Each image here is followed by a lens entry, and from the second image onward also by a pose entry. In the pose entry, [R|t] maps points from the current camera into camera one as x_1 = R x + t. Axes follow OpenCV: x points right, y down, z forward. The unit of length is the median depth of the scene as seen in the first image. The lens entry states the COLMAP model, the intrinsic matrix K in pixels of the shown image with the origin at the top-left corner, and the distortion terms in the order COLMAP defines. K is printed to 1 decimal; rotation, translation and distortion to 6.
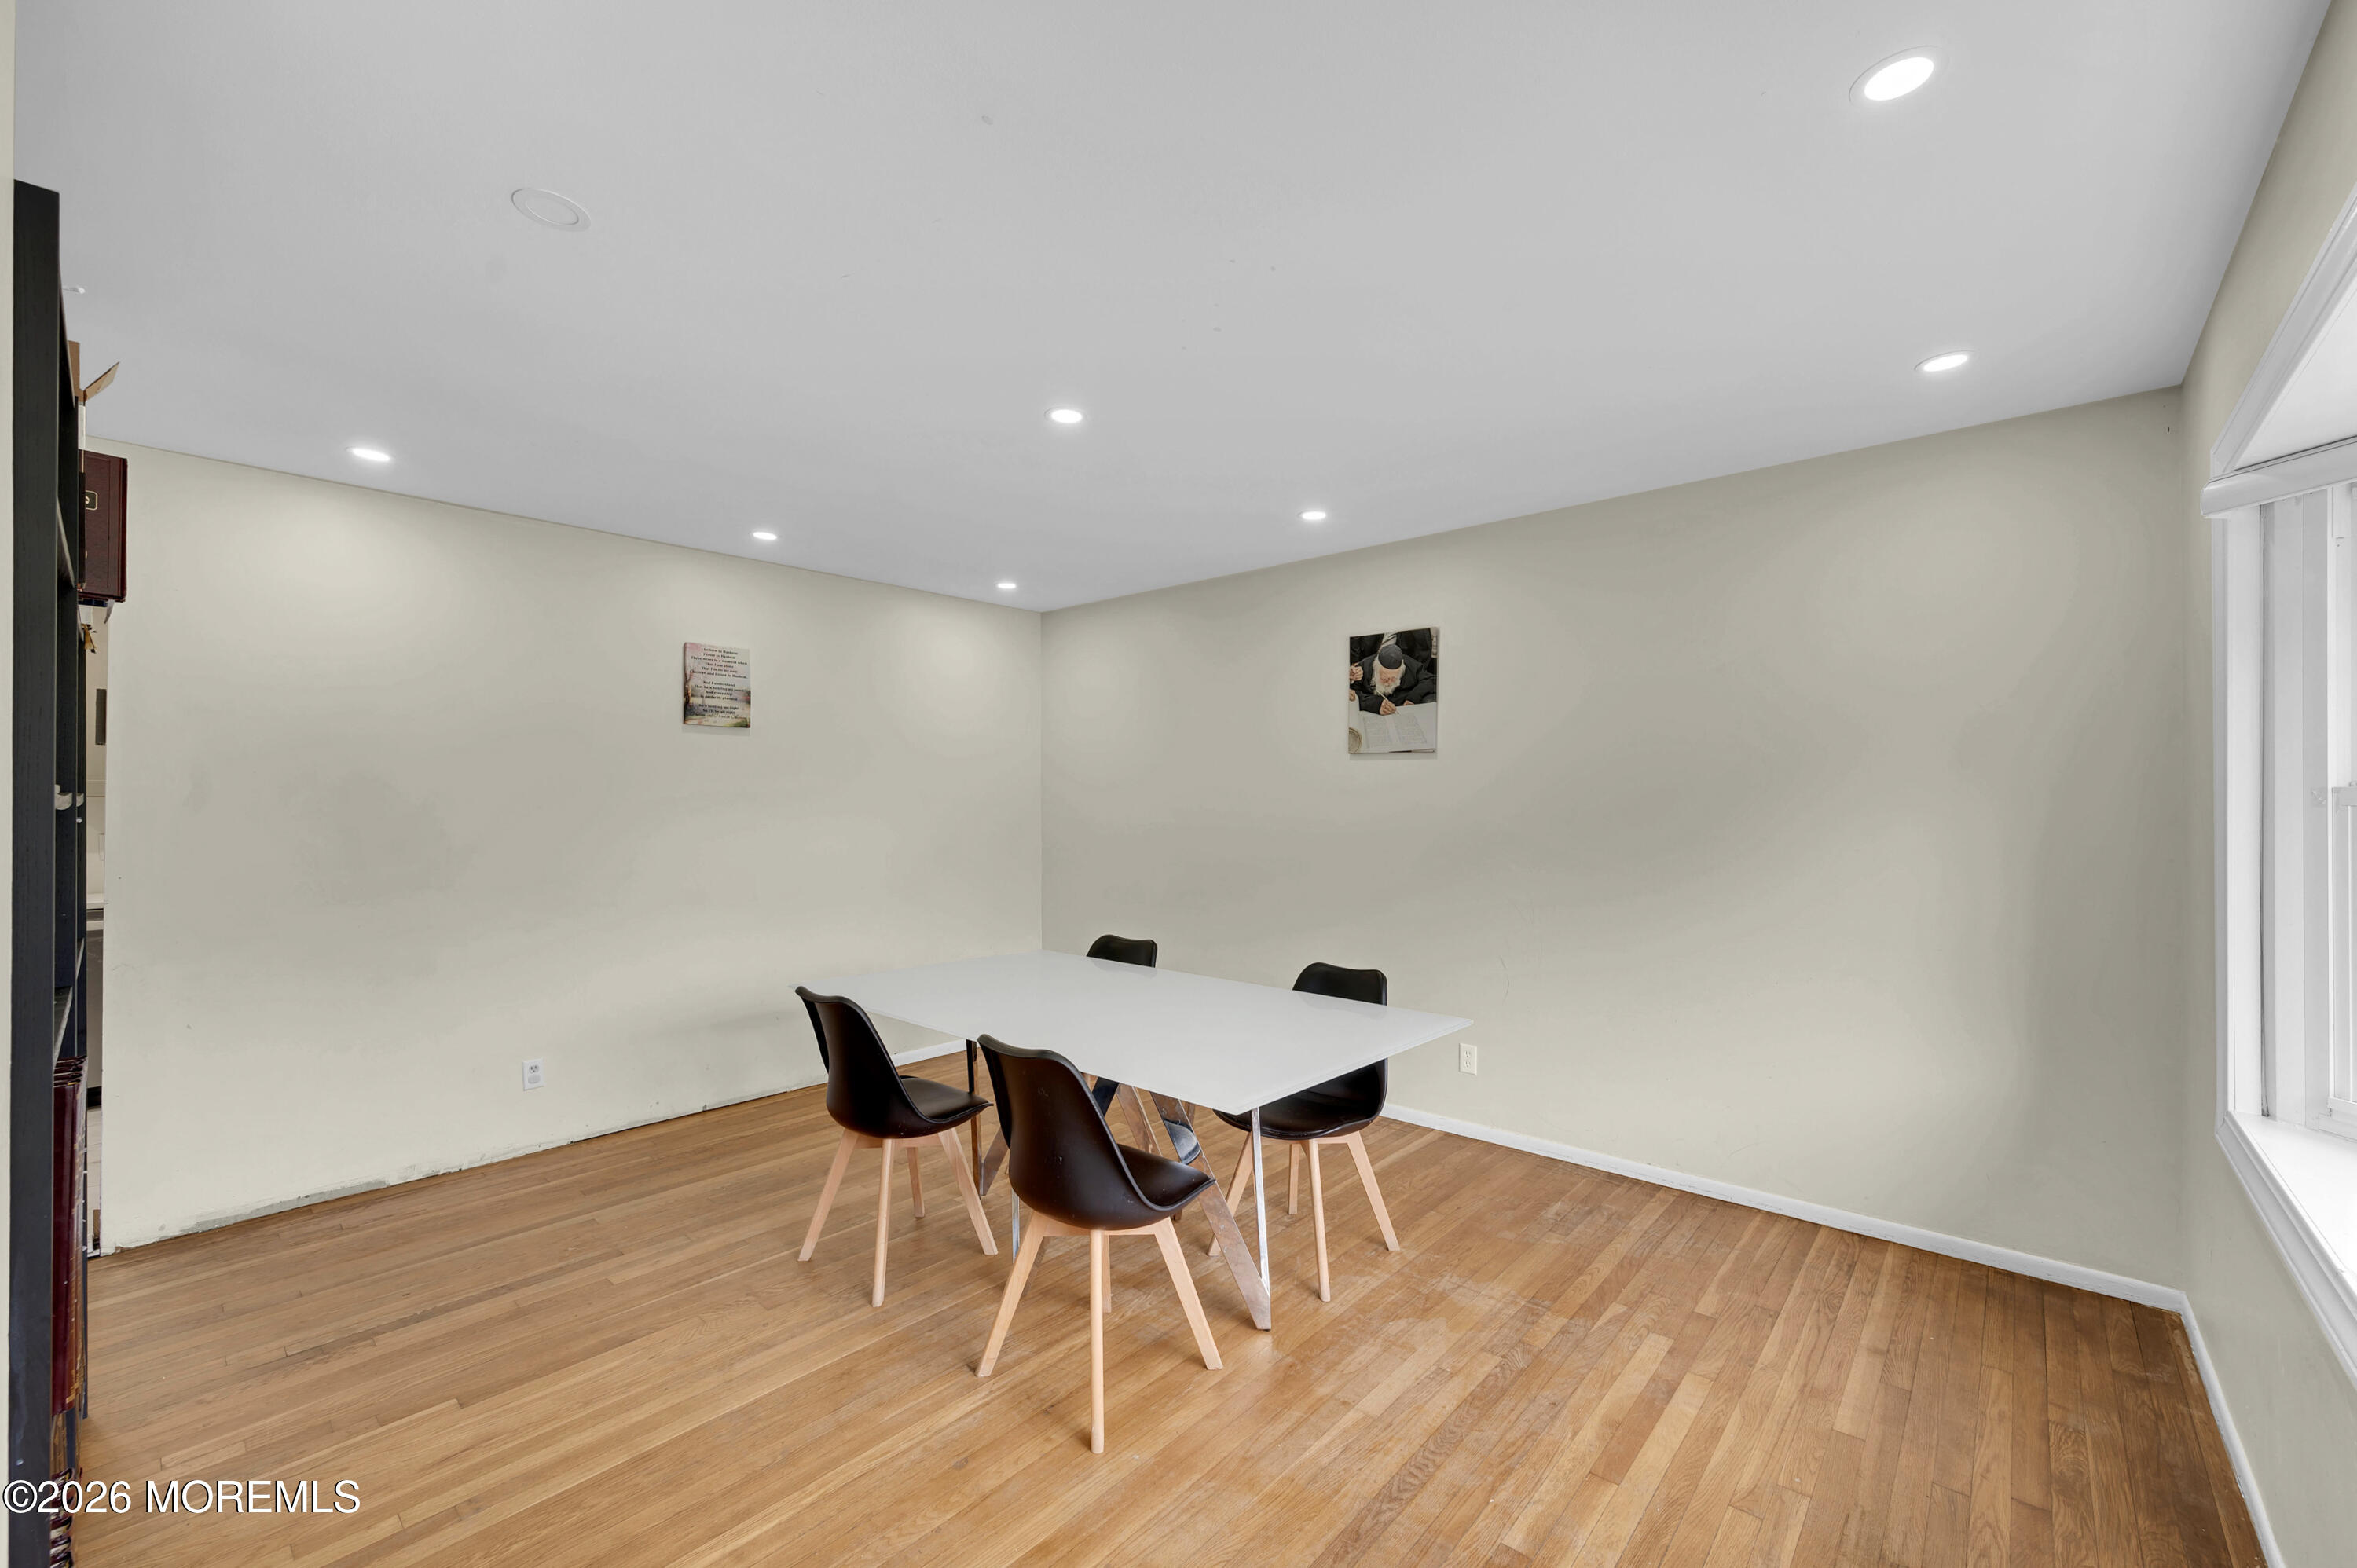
lens RADIAL K [[933.4, 0, 1184.4], [0, 933.4, 799.8], [0, 0, 1]] dist [0.002280, 0.000393]
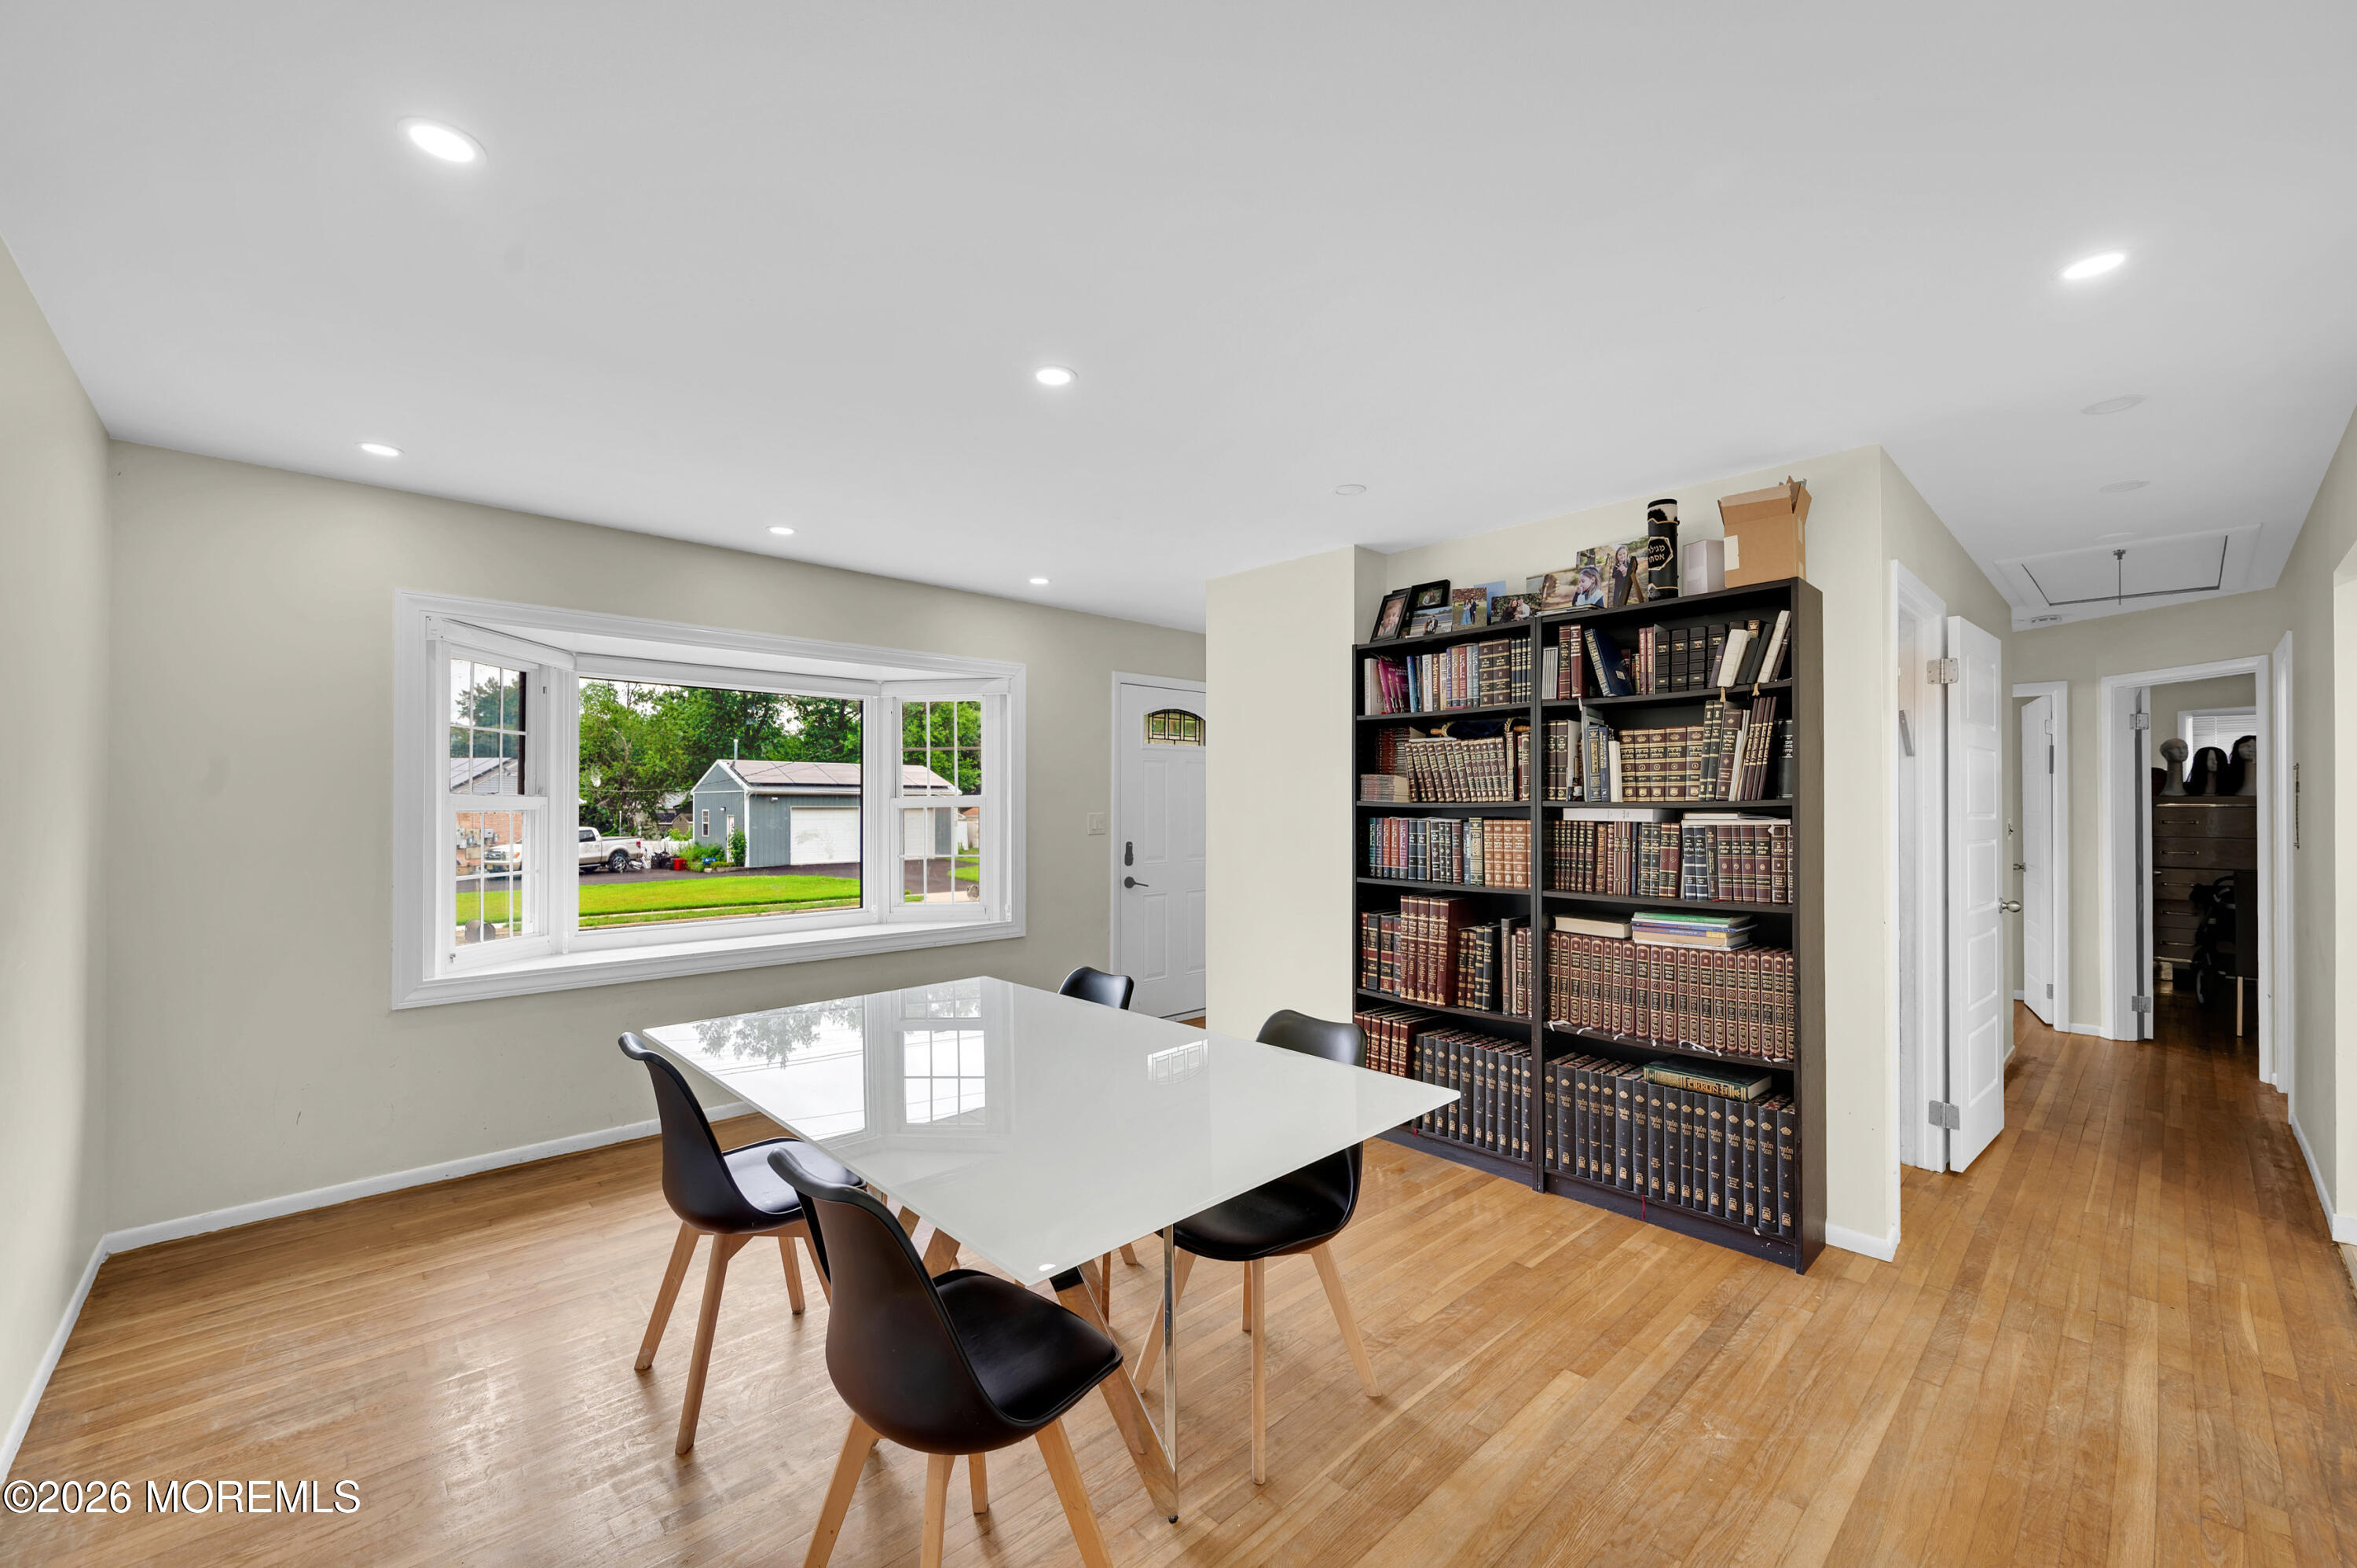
lens RADIAL K [[933.4, 0, 1192.0], [0, 933.4, 793.3], [0, 0, 1]] dist [0.002280, 0.000393]
pose [[-0.992501, 0.000350, 0.122238, -0.238563], [-0.001559, 0.999878, -0.015519, 0.001410], [-0.122228, -0.015593, -0.992380, 1.210464]]
